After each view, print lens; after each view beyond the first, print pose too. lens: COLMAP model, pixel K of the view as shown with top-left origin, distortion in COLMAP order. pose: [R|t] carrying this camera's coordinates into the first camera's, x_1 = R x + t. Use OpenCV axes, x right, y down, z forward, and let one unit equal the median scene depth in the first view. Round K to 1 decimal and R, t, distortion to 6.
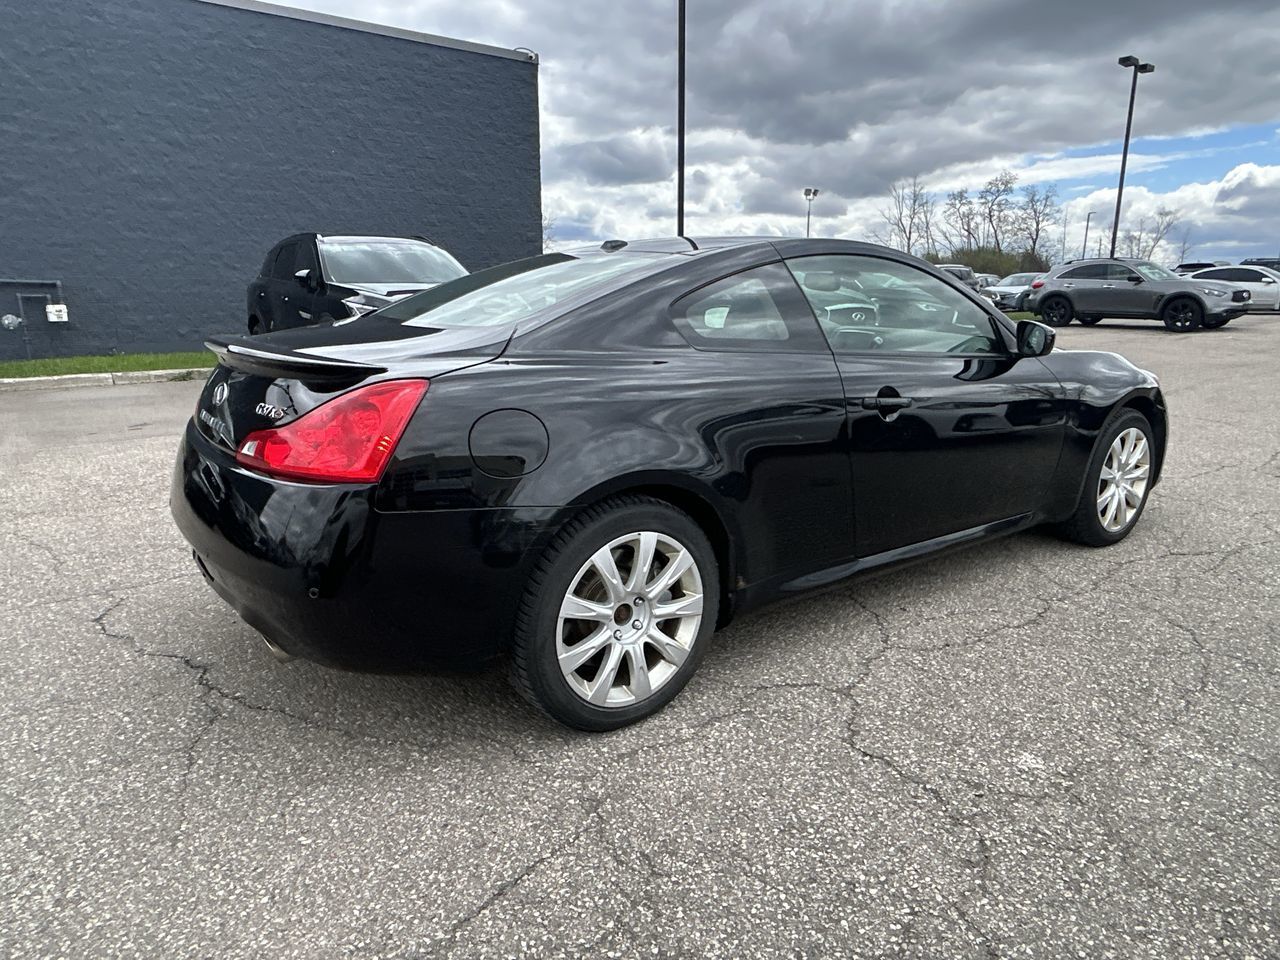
lens RADIAL K [[845.7, 0, 638.1], [0, 845.7, 481.7], [0, 0, 1]] dist [-0.010577, 0.005614]
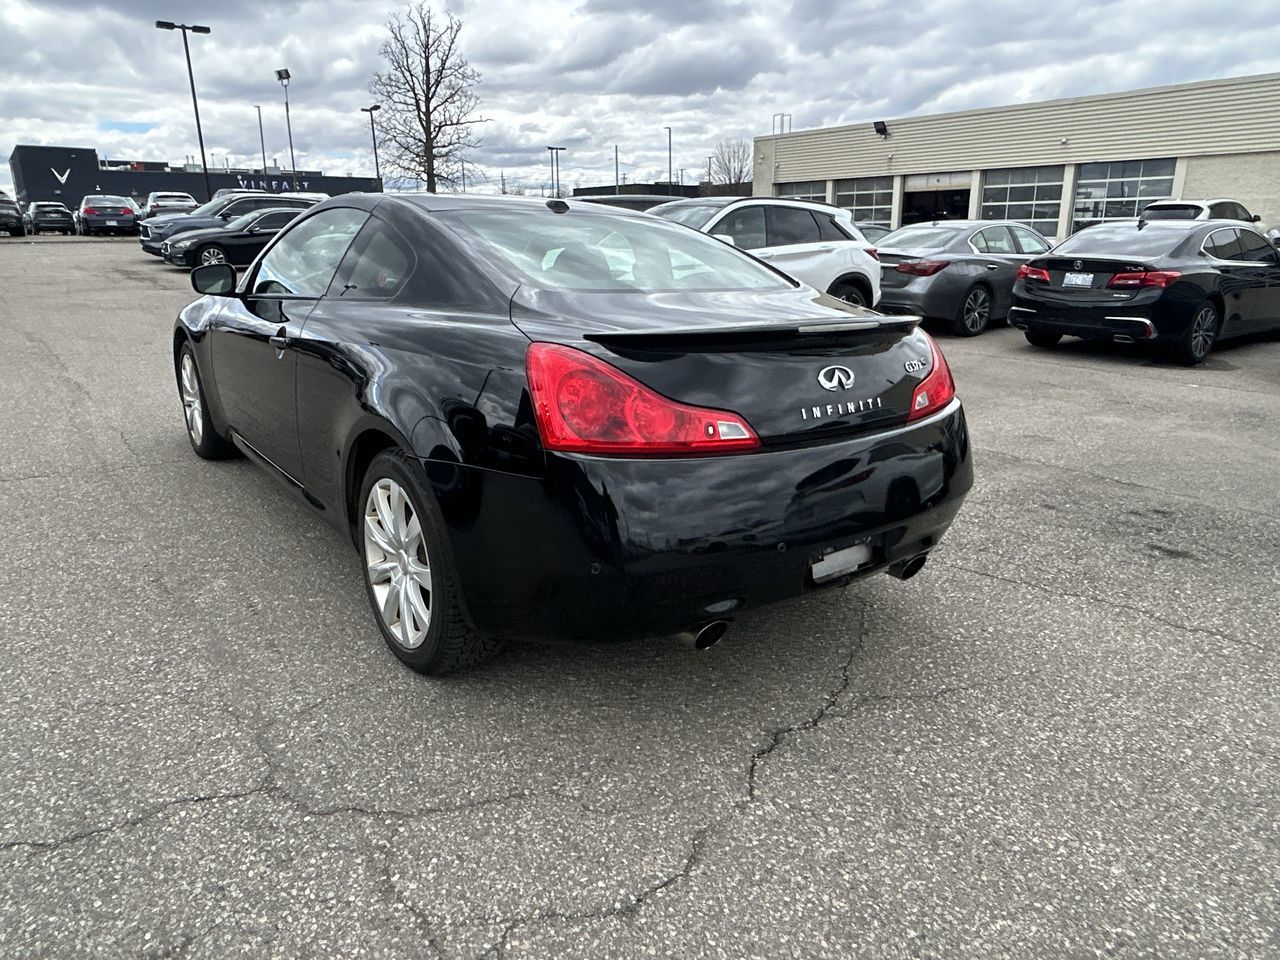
lens RADIAL K [[845.7, 0, 641.1], [0, 845.7, 484.2], [0, 0, 1]] dist [-0.010577, 0.005614]
pose [[-0.021835, -0.289171, 0.957028, -1.040616], [0.213447, 0.933837, 0.287034, -0.226707], [-0.976711, 0.210542, 0.041333, 0.890270]]
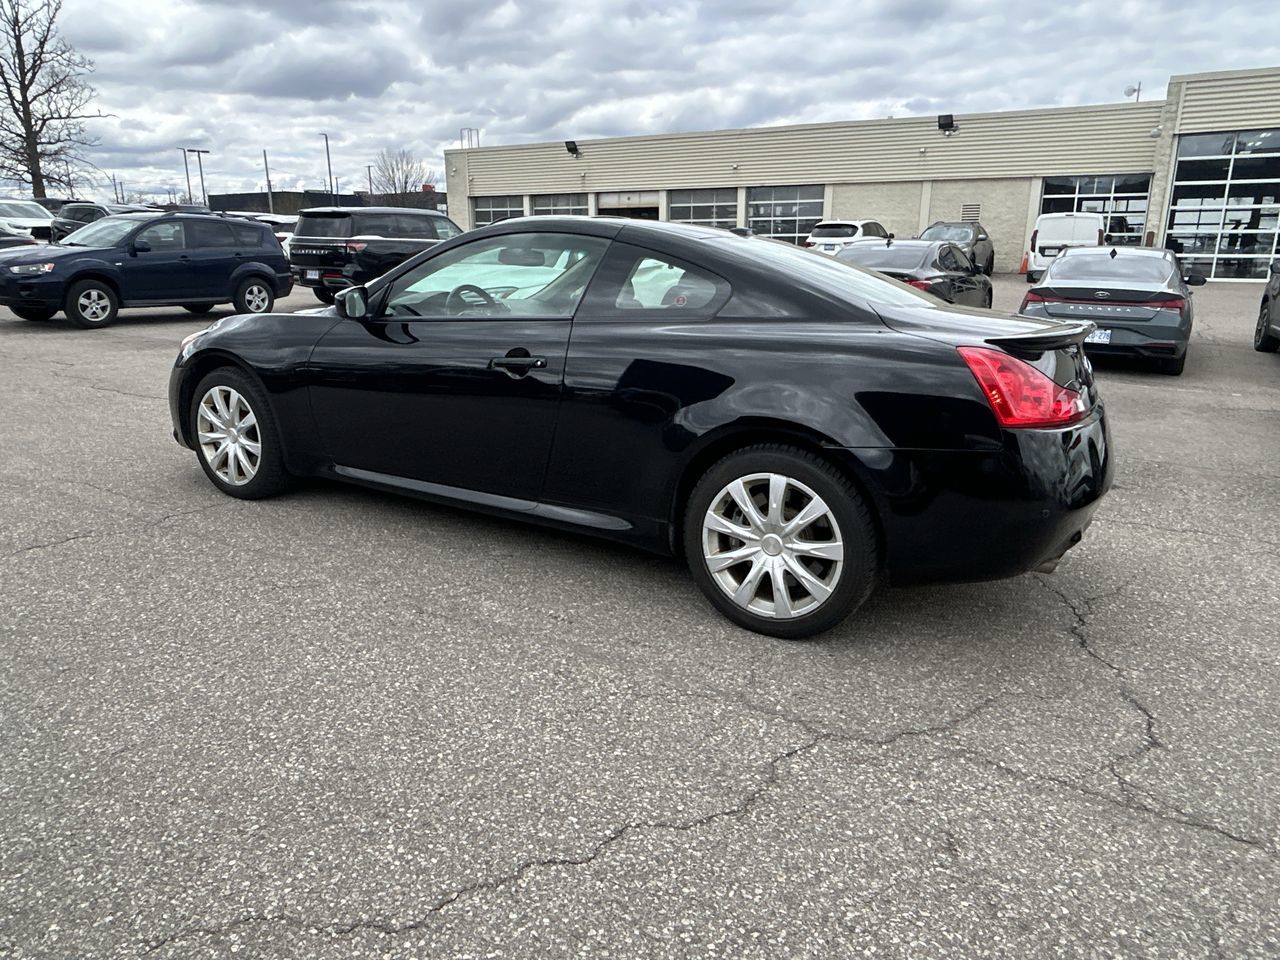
lens RADIAL K [[845.7, 0, 641.5], [0, 845.7, 480.6], [0, 0, 1]] dist [-0.010577, 0.005614]
pose [[-0.400818, -0.251619, 0.880927, -1.027385], [0.189255, 0.918065, 0.348337, -0.380478], [-0.896397, 0.306340, -0.320357, 1.529023]]
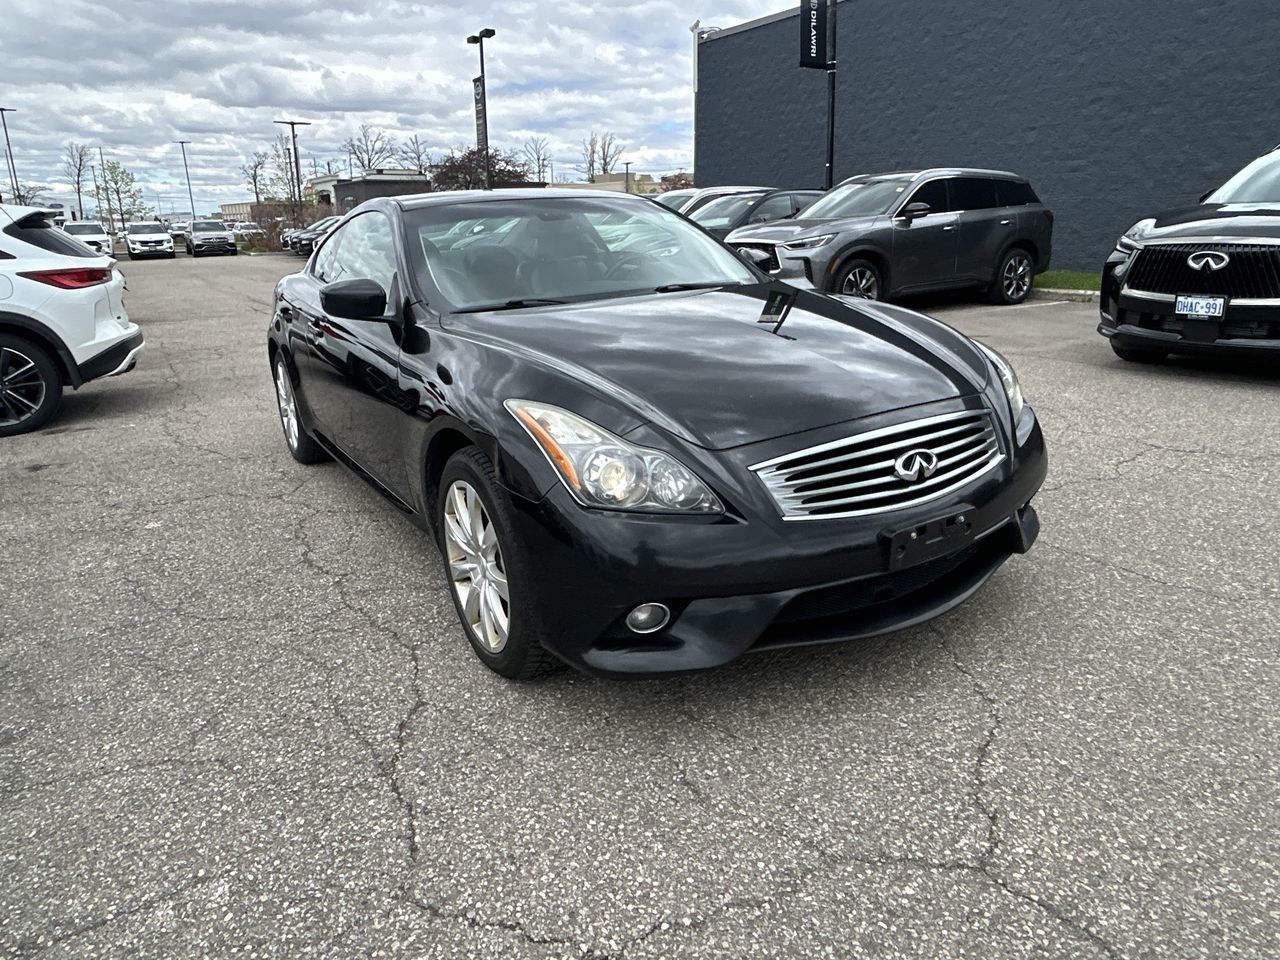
lens RADIAL K [[845.7, 0, 639.9], [0, 845.7, 478.2], [0, 0, 1]] dist [-0.010577, 0.005614]
pose [[-0.078884, 0.290843, -0.953513, 1.381952], [-0.193994, 0.933730, 0.300858, -0.325181], [0.977826, 0.208708, -0.017234, 1.368938]]
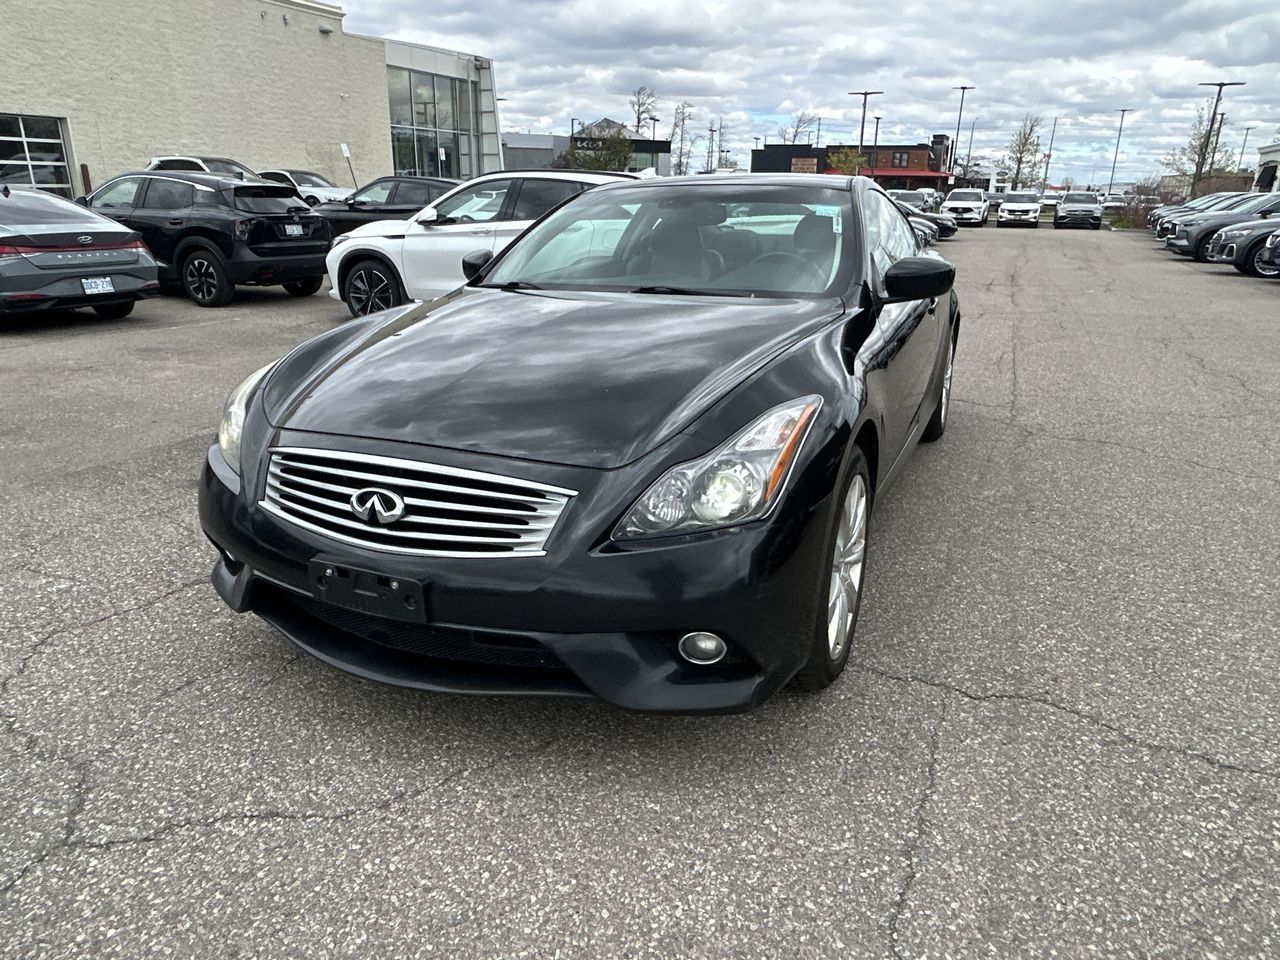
lens RADIAL K [[845.7, 0, 638.5], [0, 845.7, 479.2], [0, 0, 1]] dist [-0.010577, 0.005614]
pose [[-0.870798, 0.143283, -0.470299, 0.855062], [-0.122113, 0.863579, 0.489203, -0.497462], [0.476235, 0.483427, -0.734506, 2.059303]]
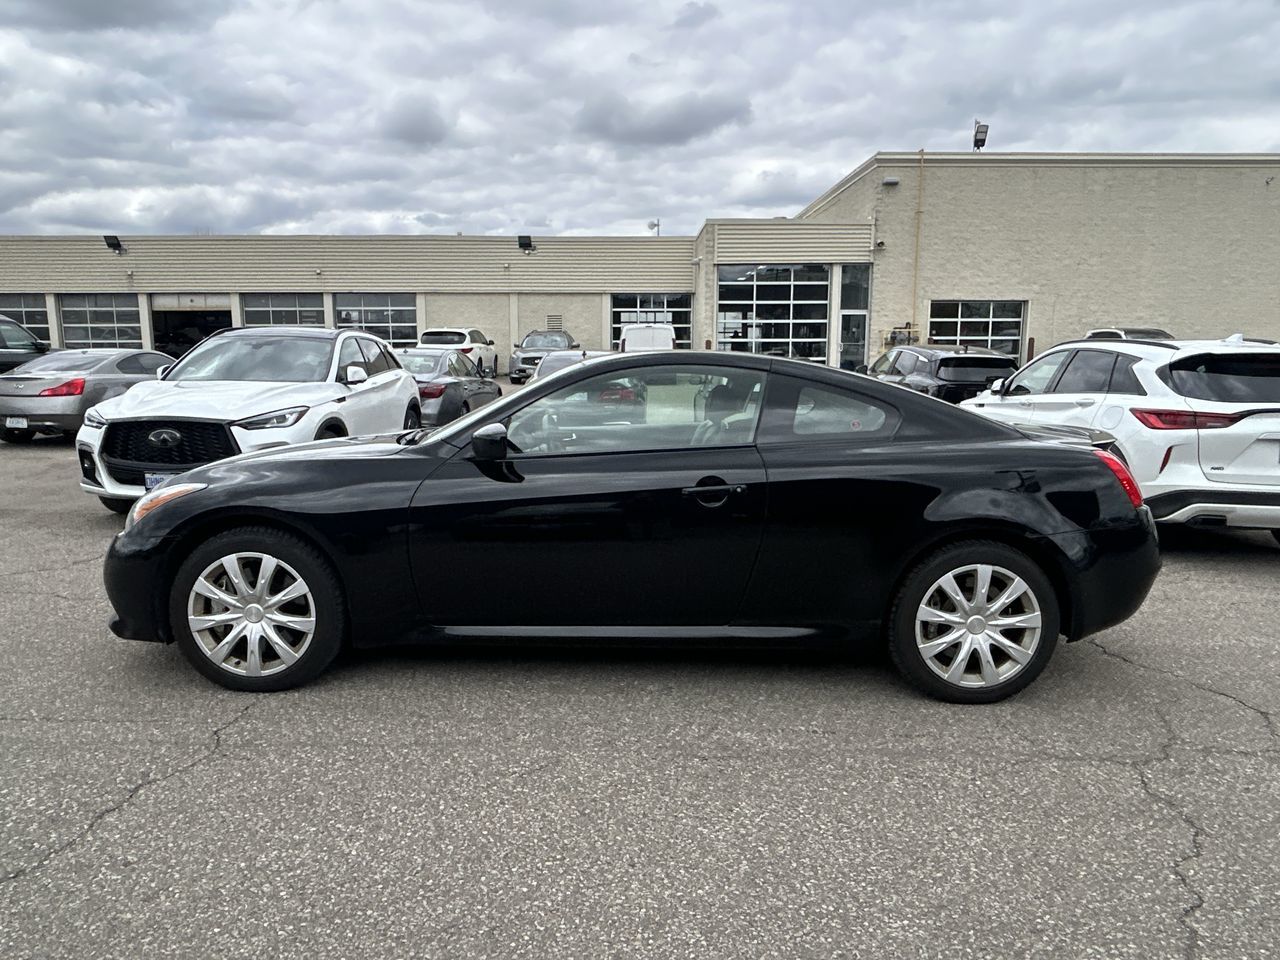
lens RADIAL K [[845.7, 0, 640.5], [0, 845.7, 473.3], [0, 0, 1]] dist [-0.010577, 0.005614]
pose [[-0.810506, -0.091421, 0.578551, -0.575785], [0.118675, 0.941627, 0.315047, -0.540578], [-0.573581, 0.324007, -0.752345, 2.106032]]
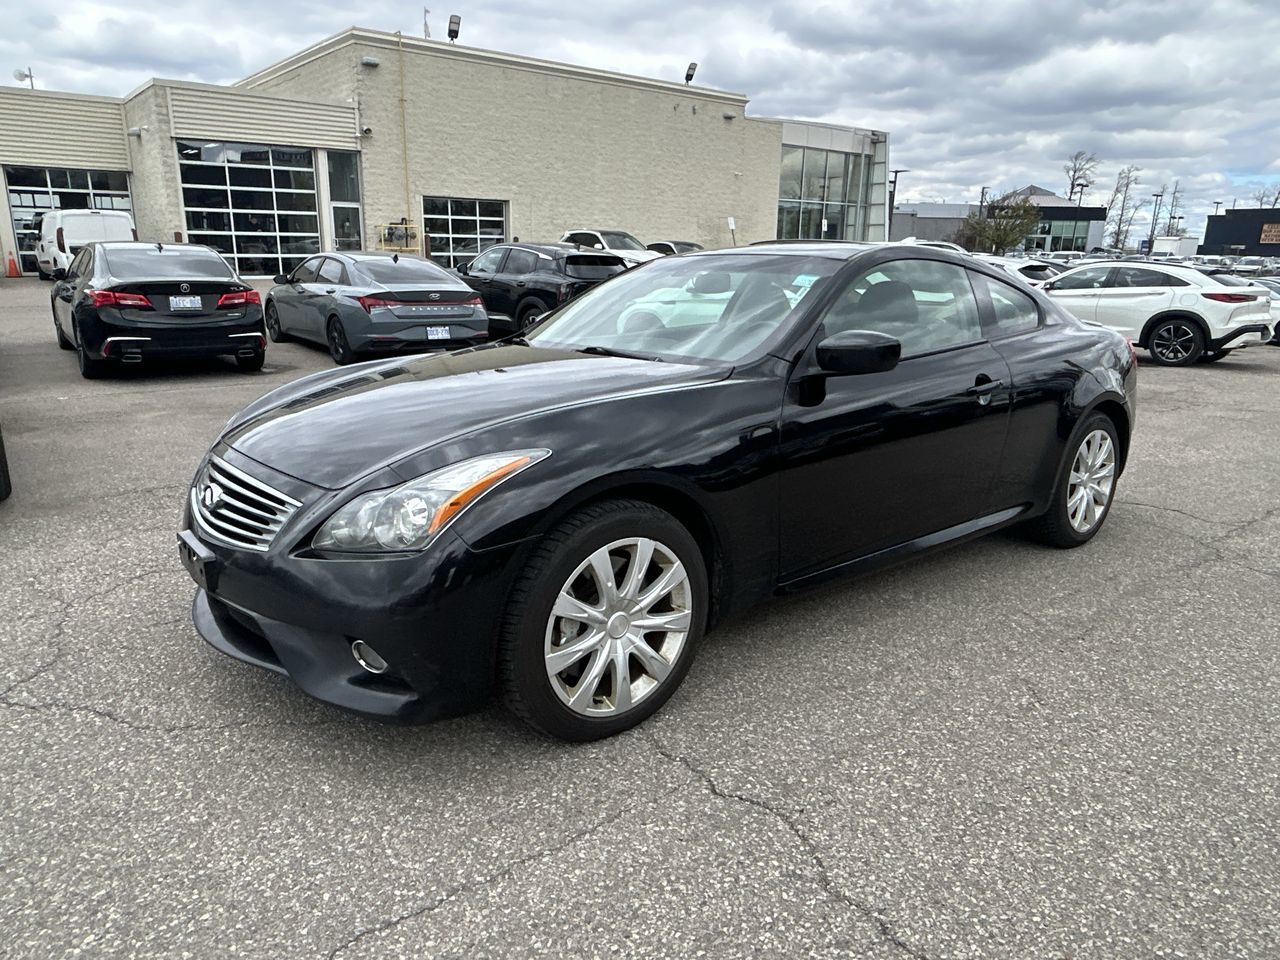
lens RADIAL K [[845.7, 0, 638.8], [0, 845.7, 475.9], [0, 0, 1]] dist [-0.010577, 0.005614]
pose [[-0.998465, -0.006166, -0.055046, 0.409139], [-0.030550, 0.890266, 0.454416, -0.544966], [0.046204, 0.455400, -0.889087, 2.229992]]
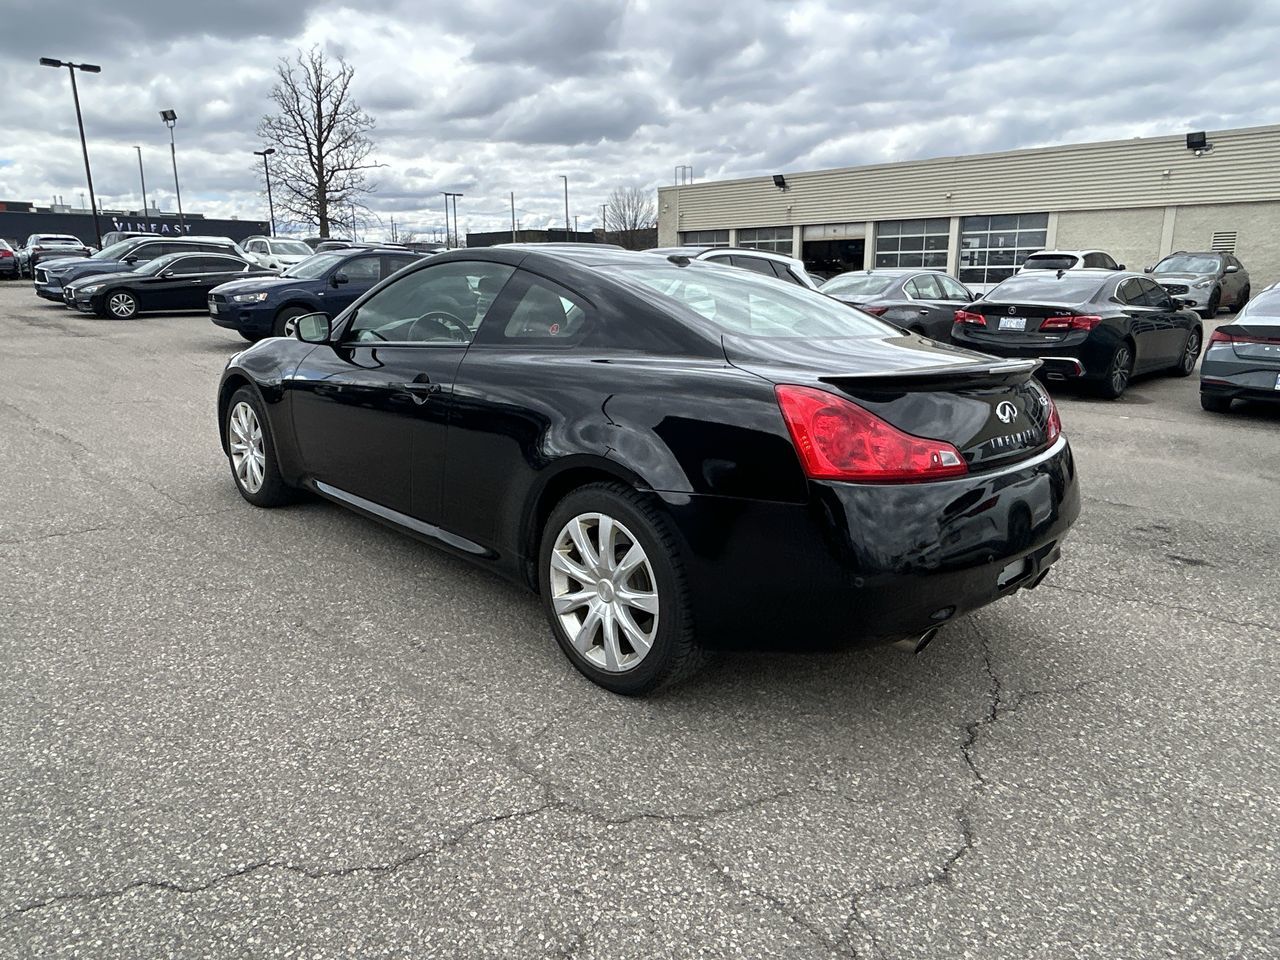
lens RADIAL K [[845.7, 0, 641.1], [0, 845.7, 483.9], [0, 0, 1]] dist [-0.010577, 0.005614]
pose [[-0.147610, -0.238747, 0.959798, -1.088810], [0.207223, 0.941423, 0.266046, -0.294903], [-0.967093, 0.238164, -0.089490, 1.162454]]
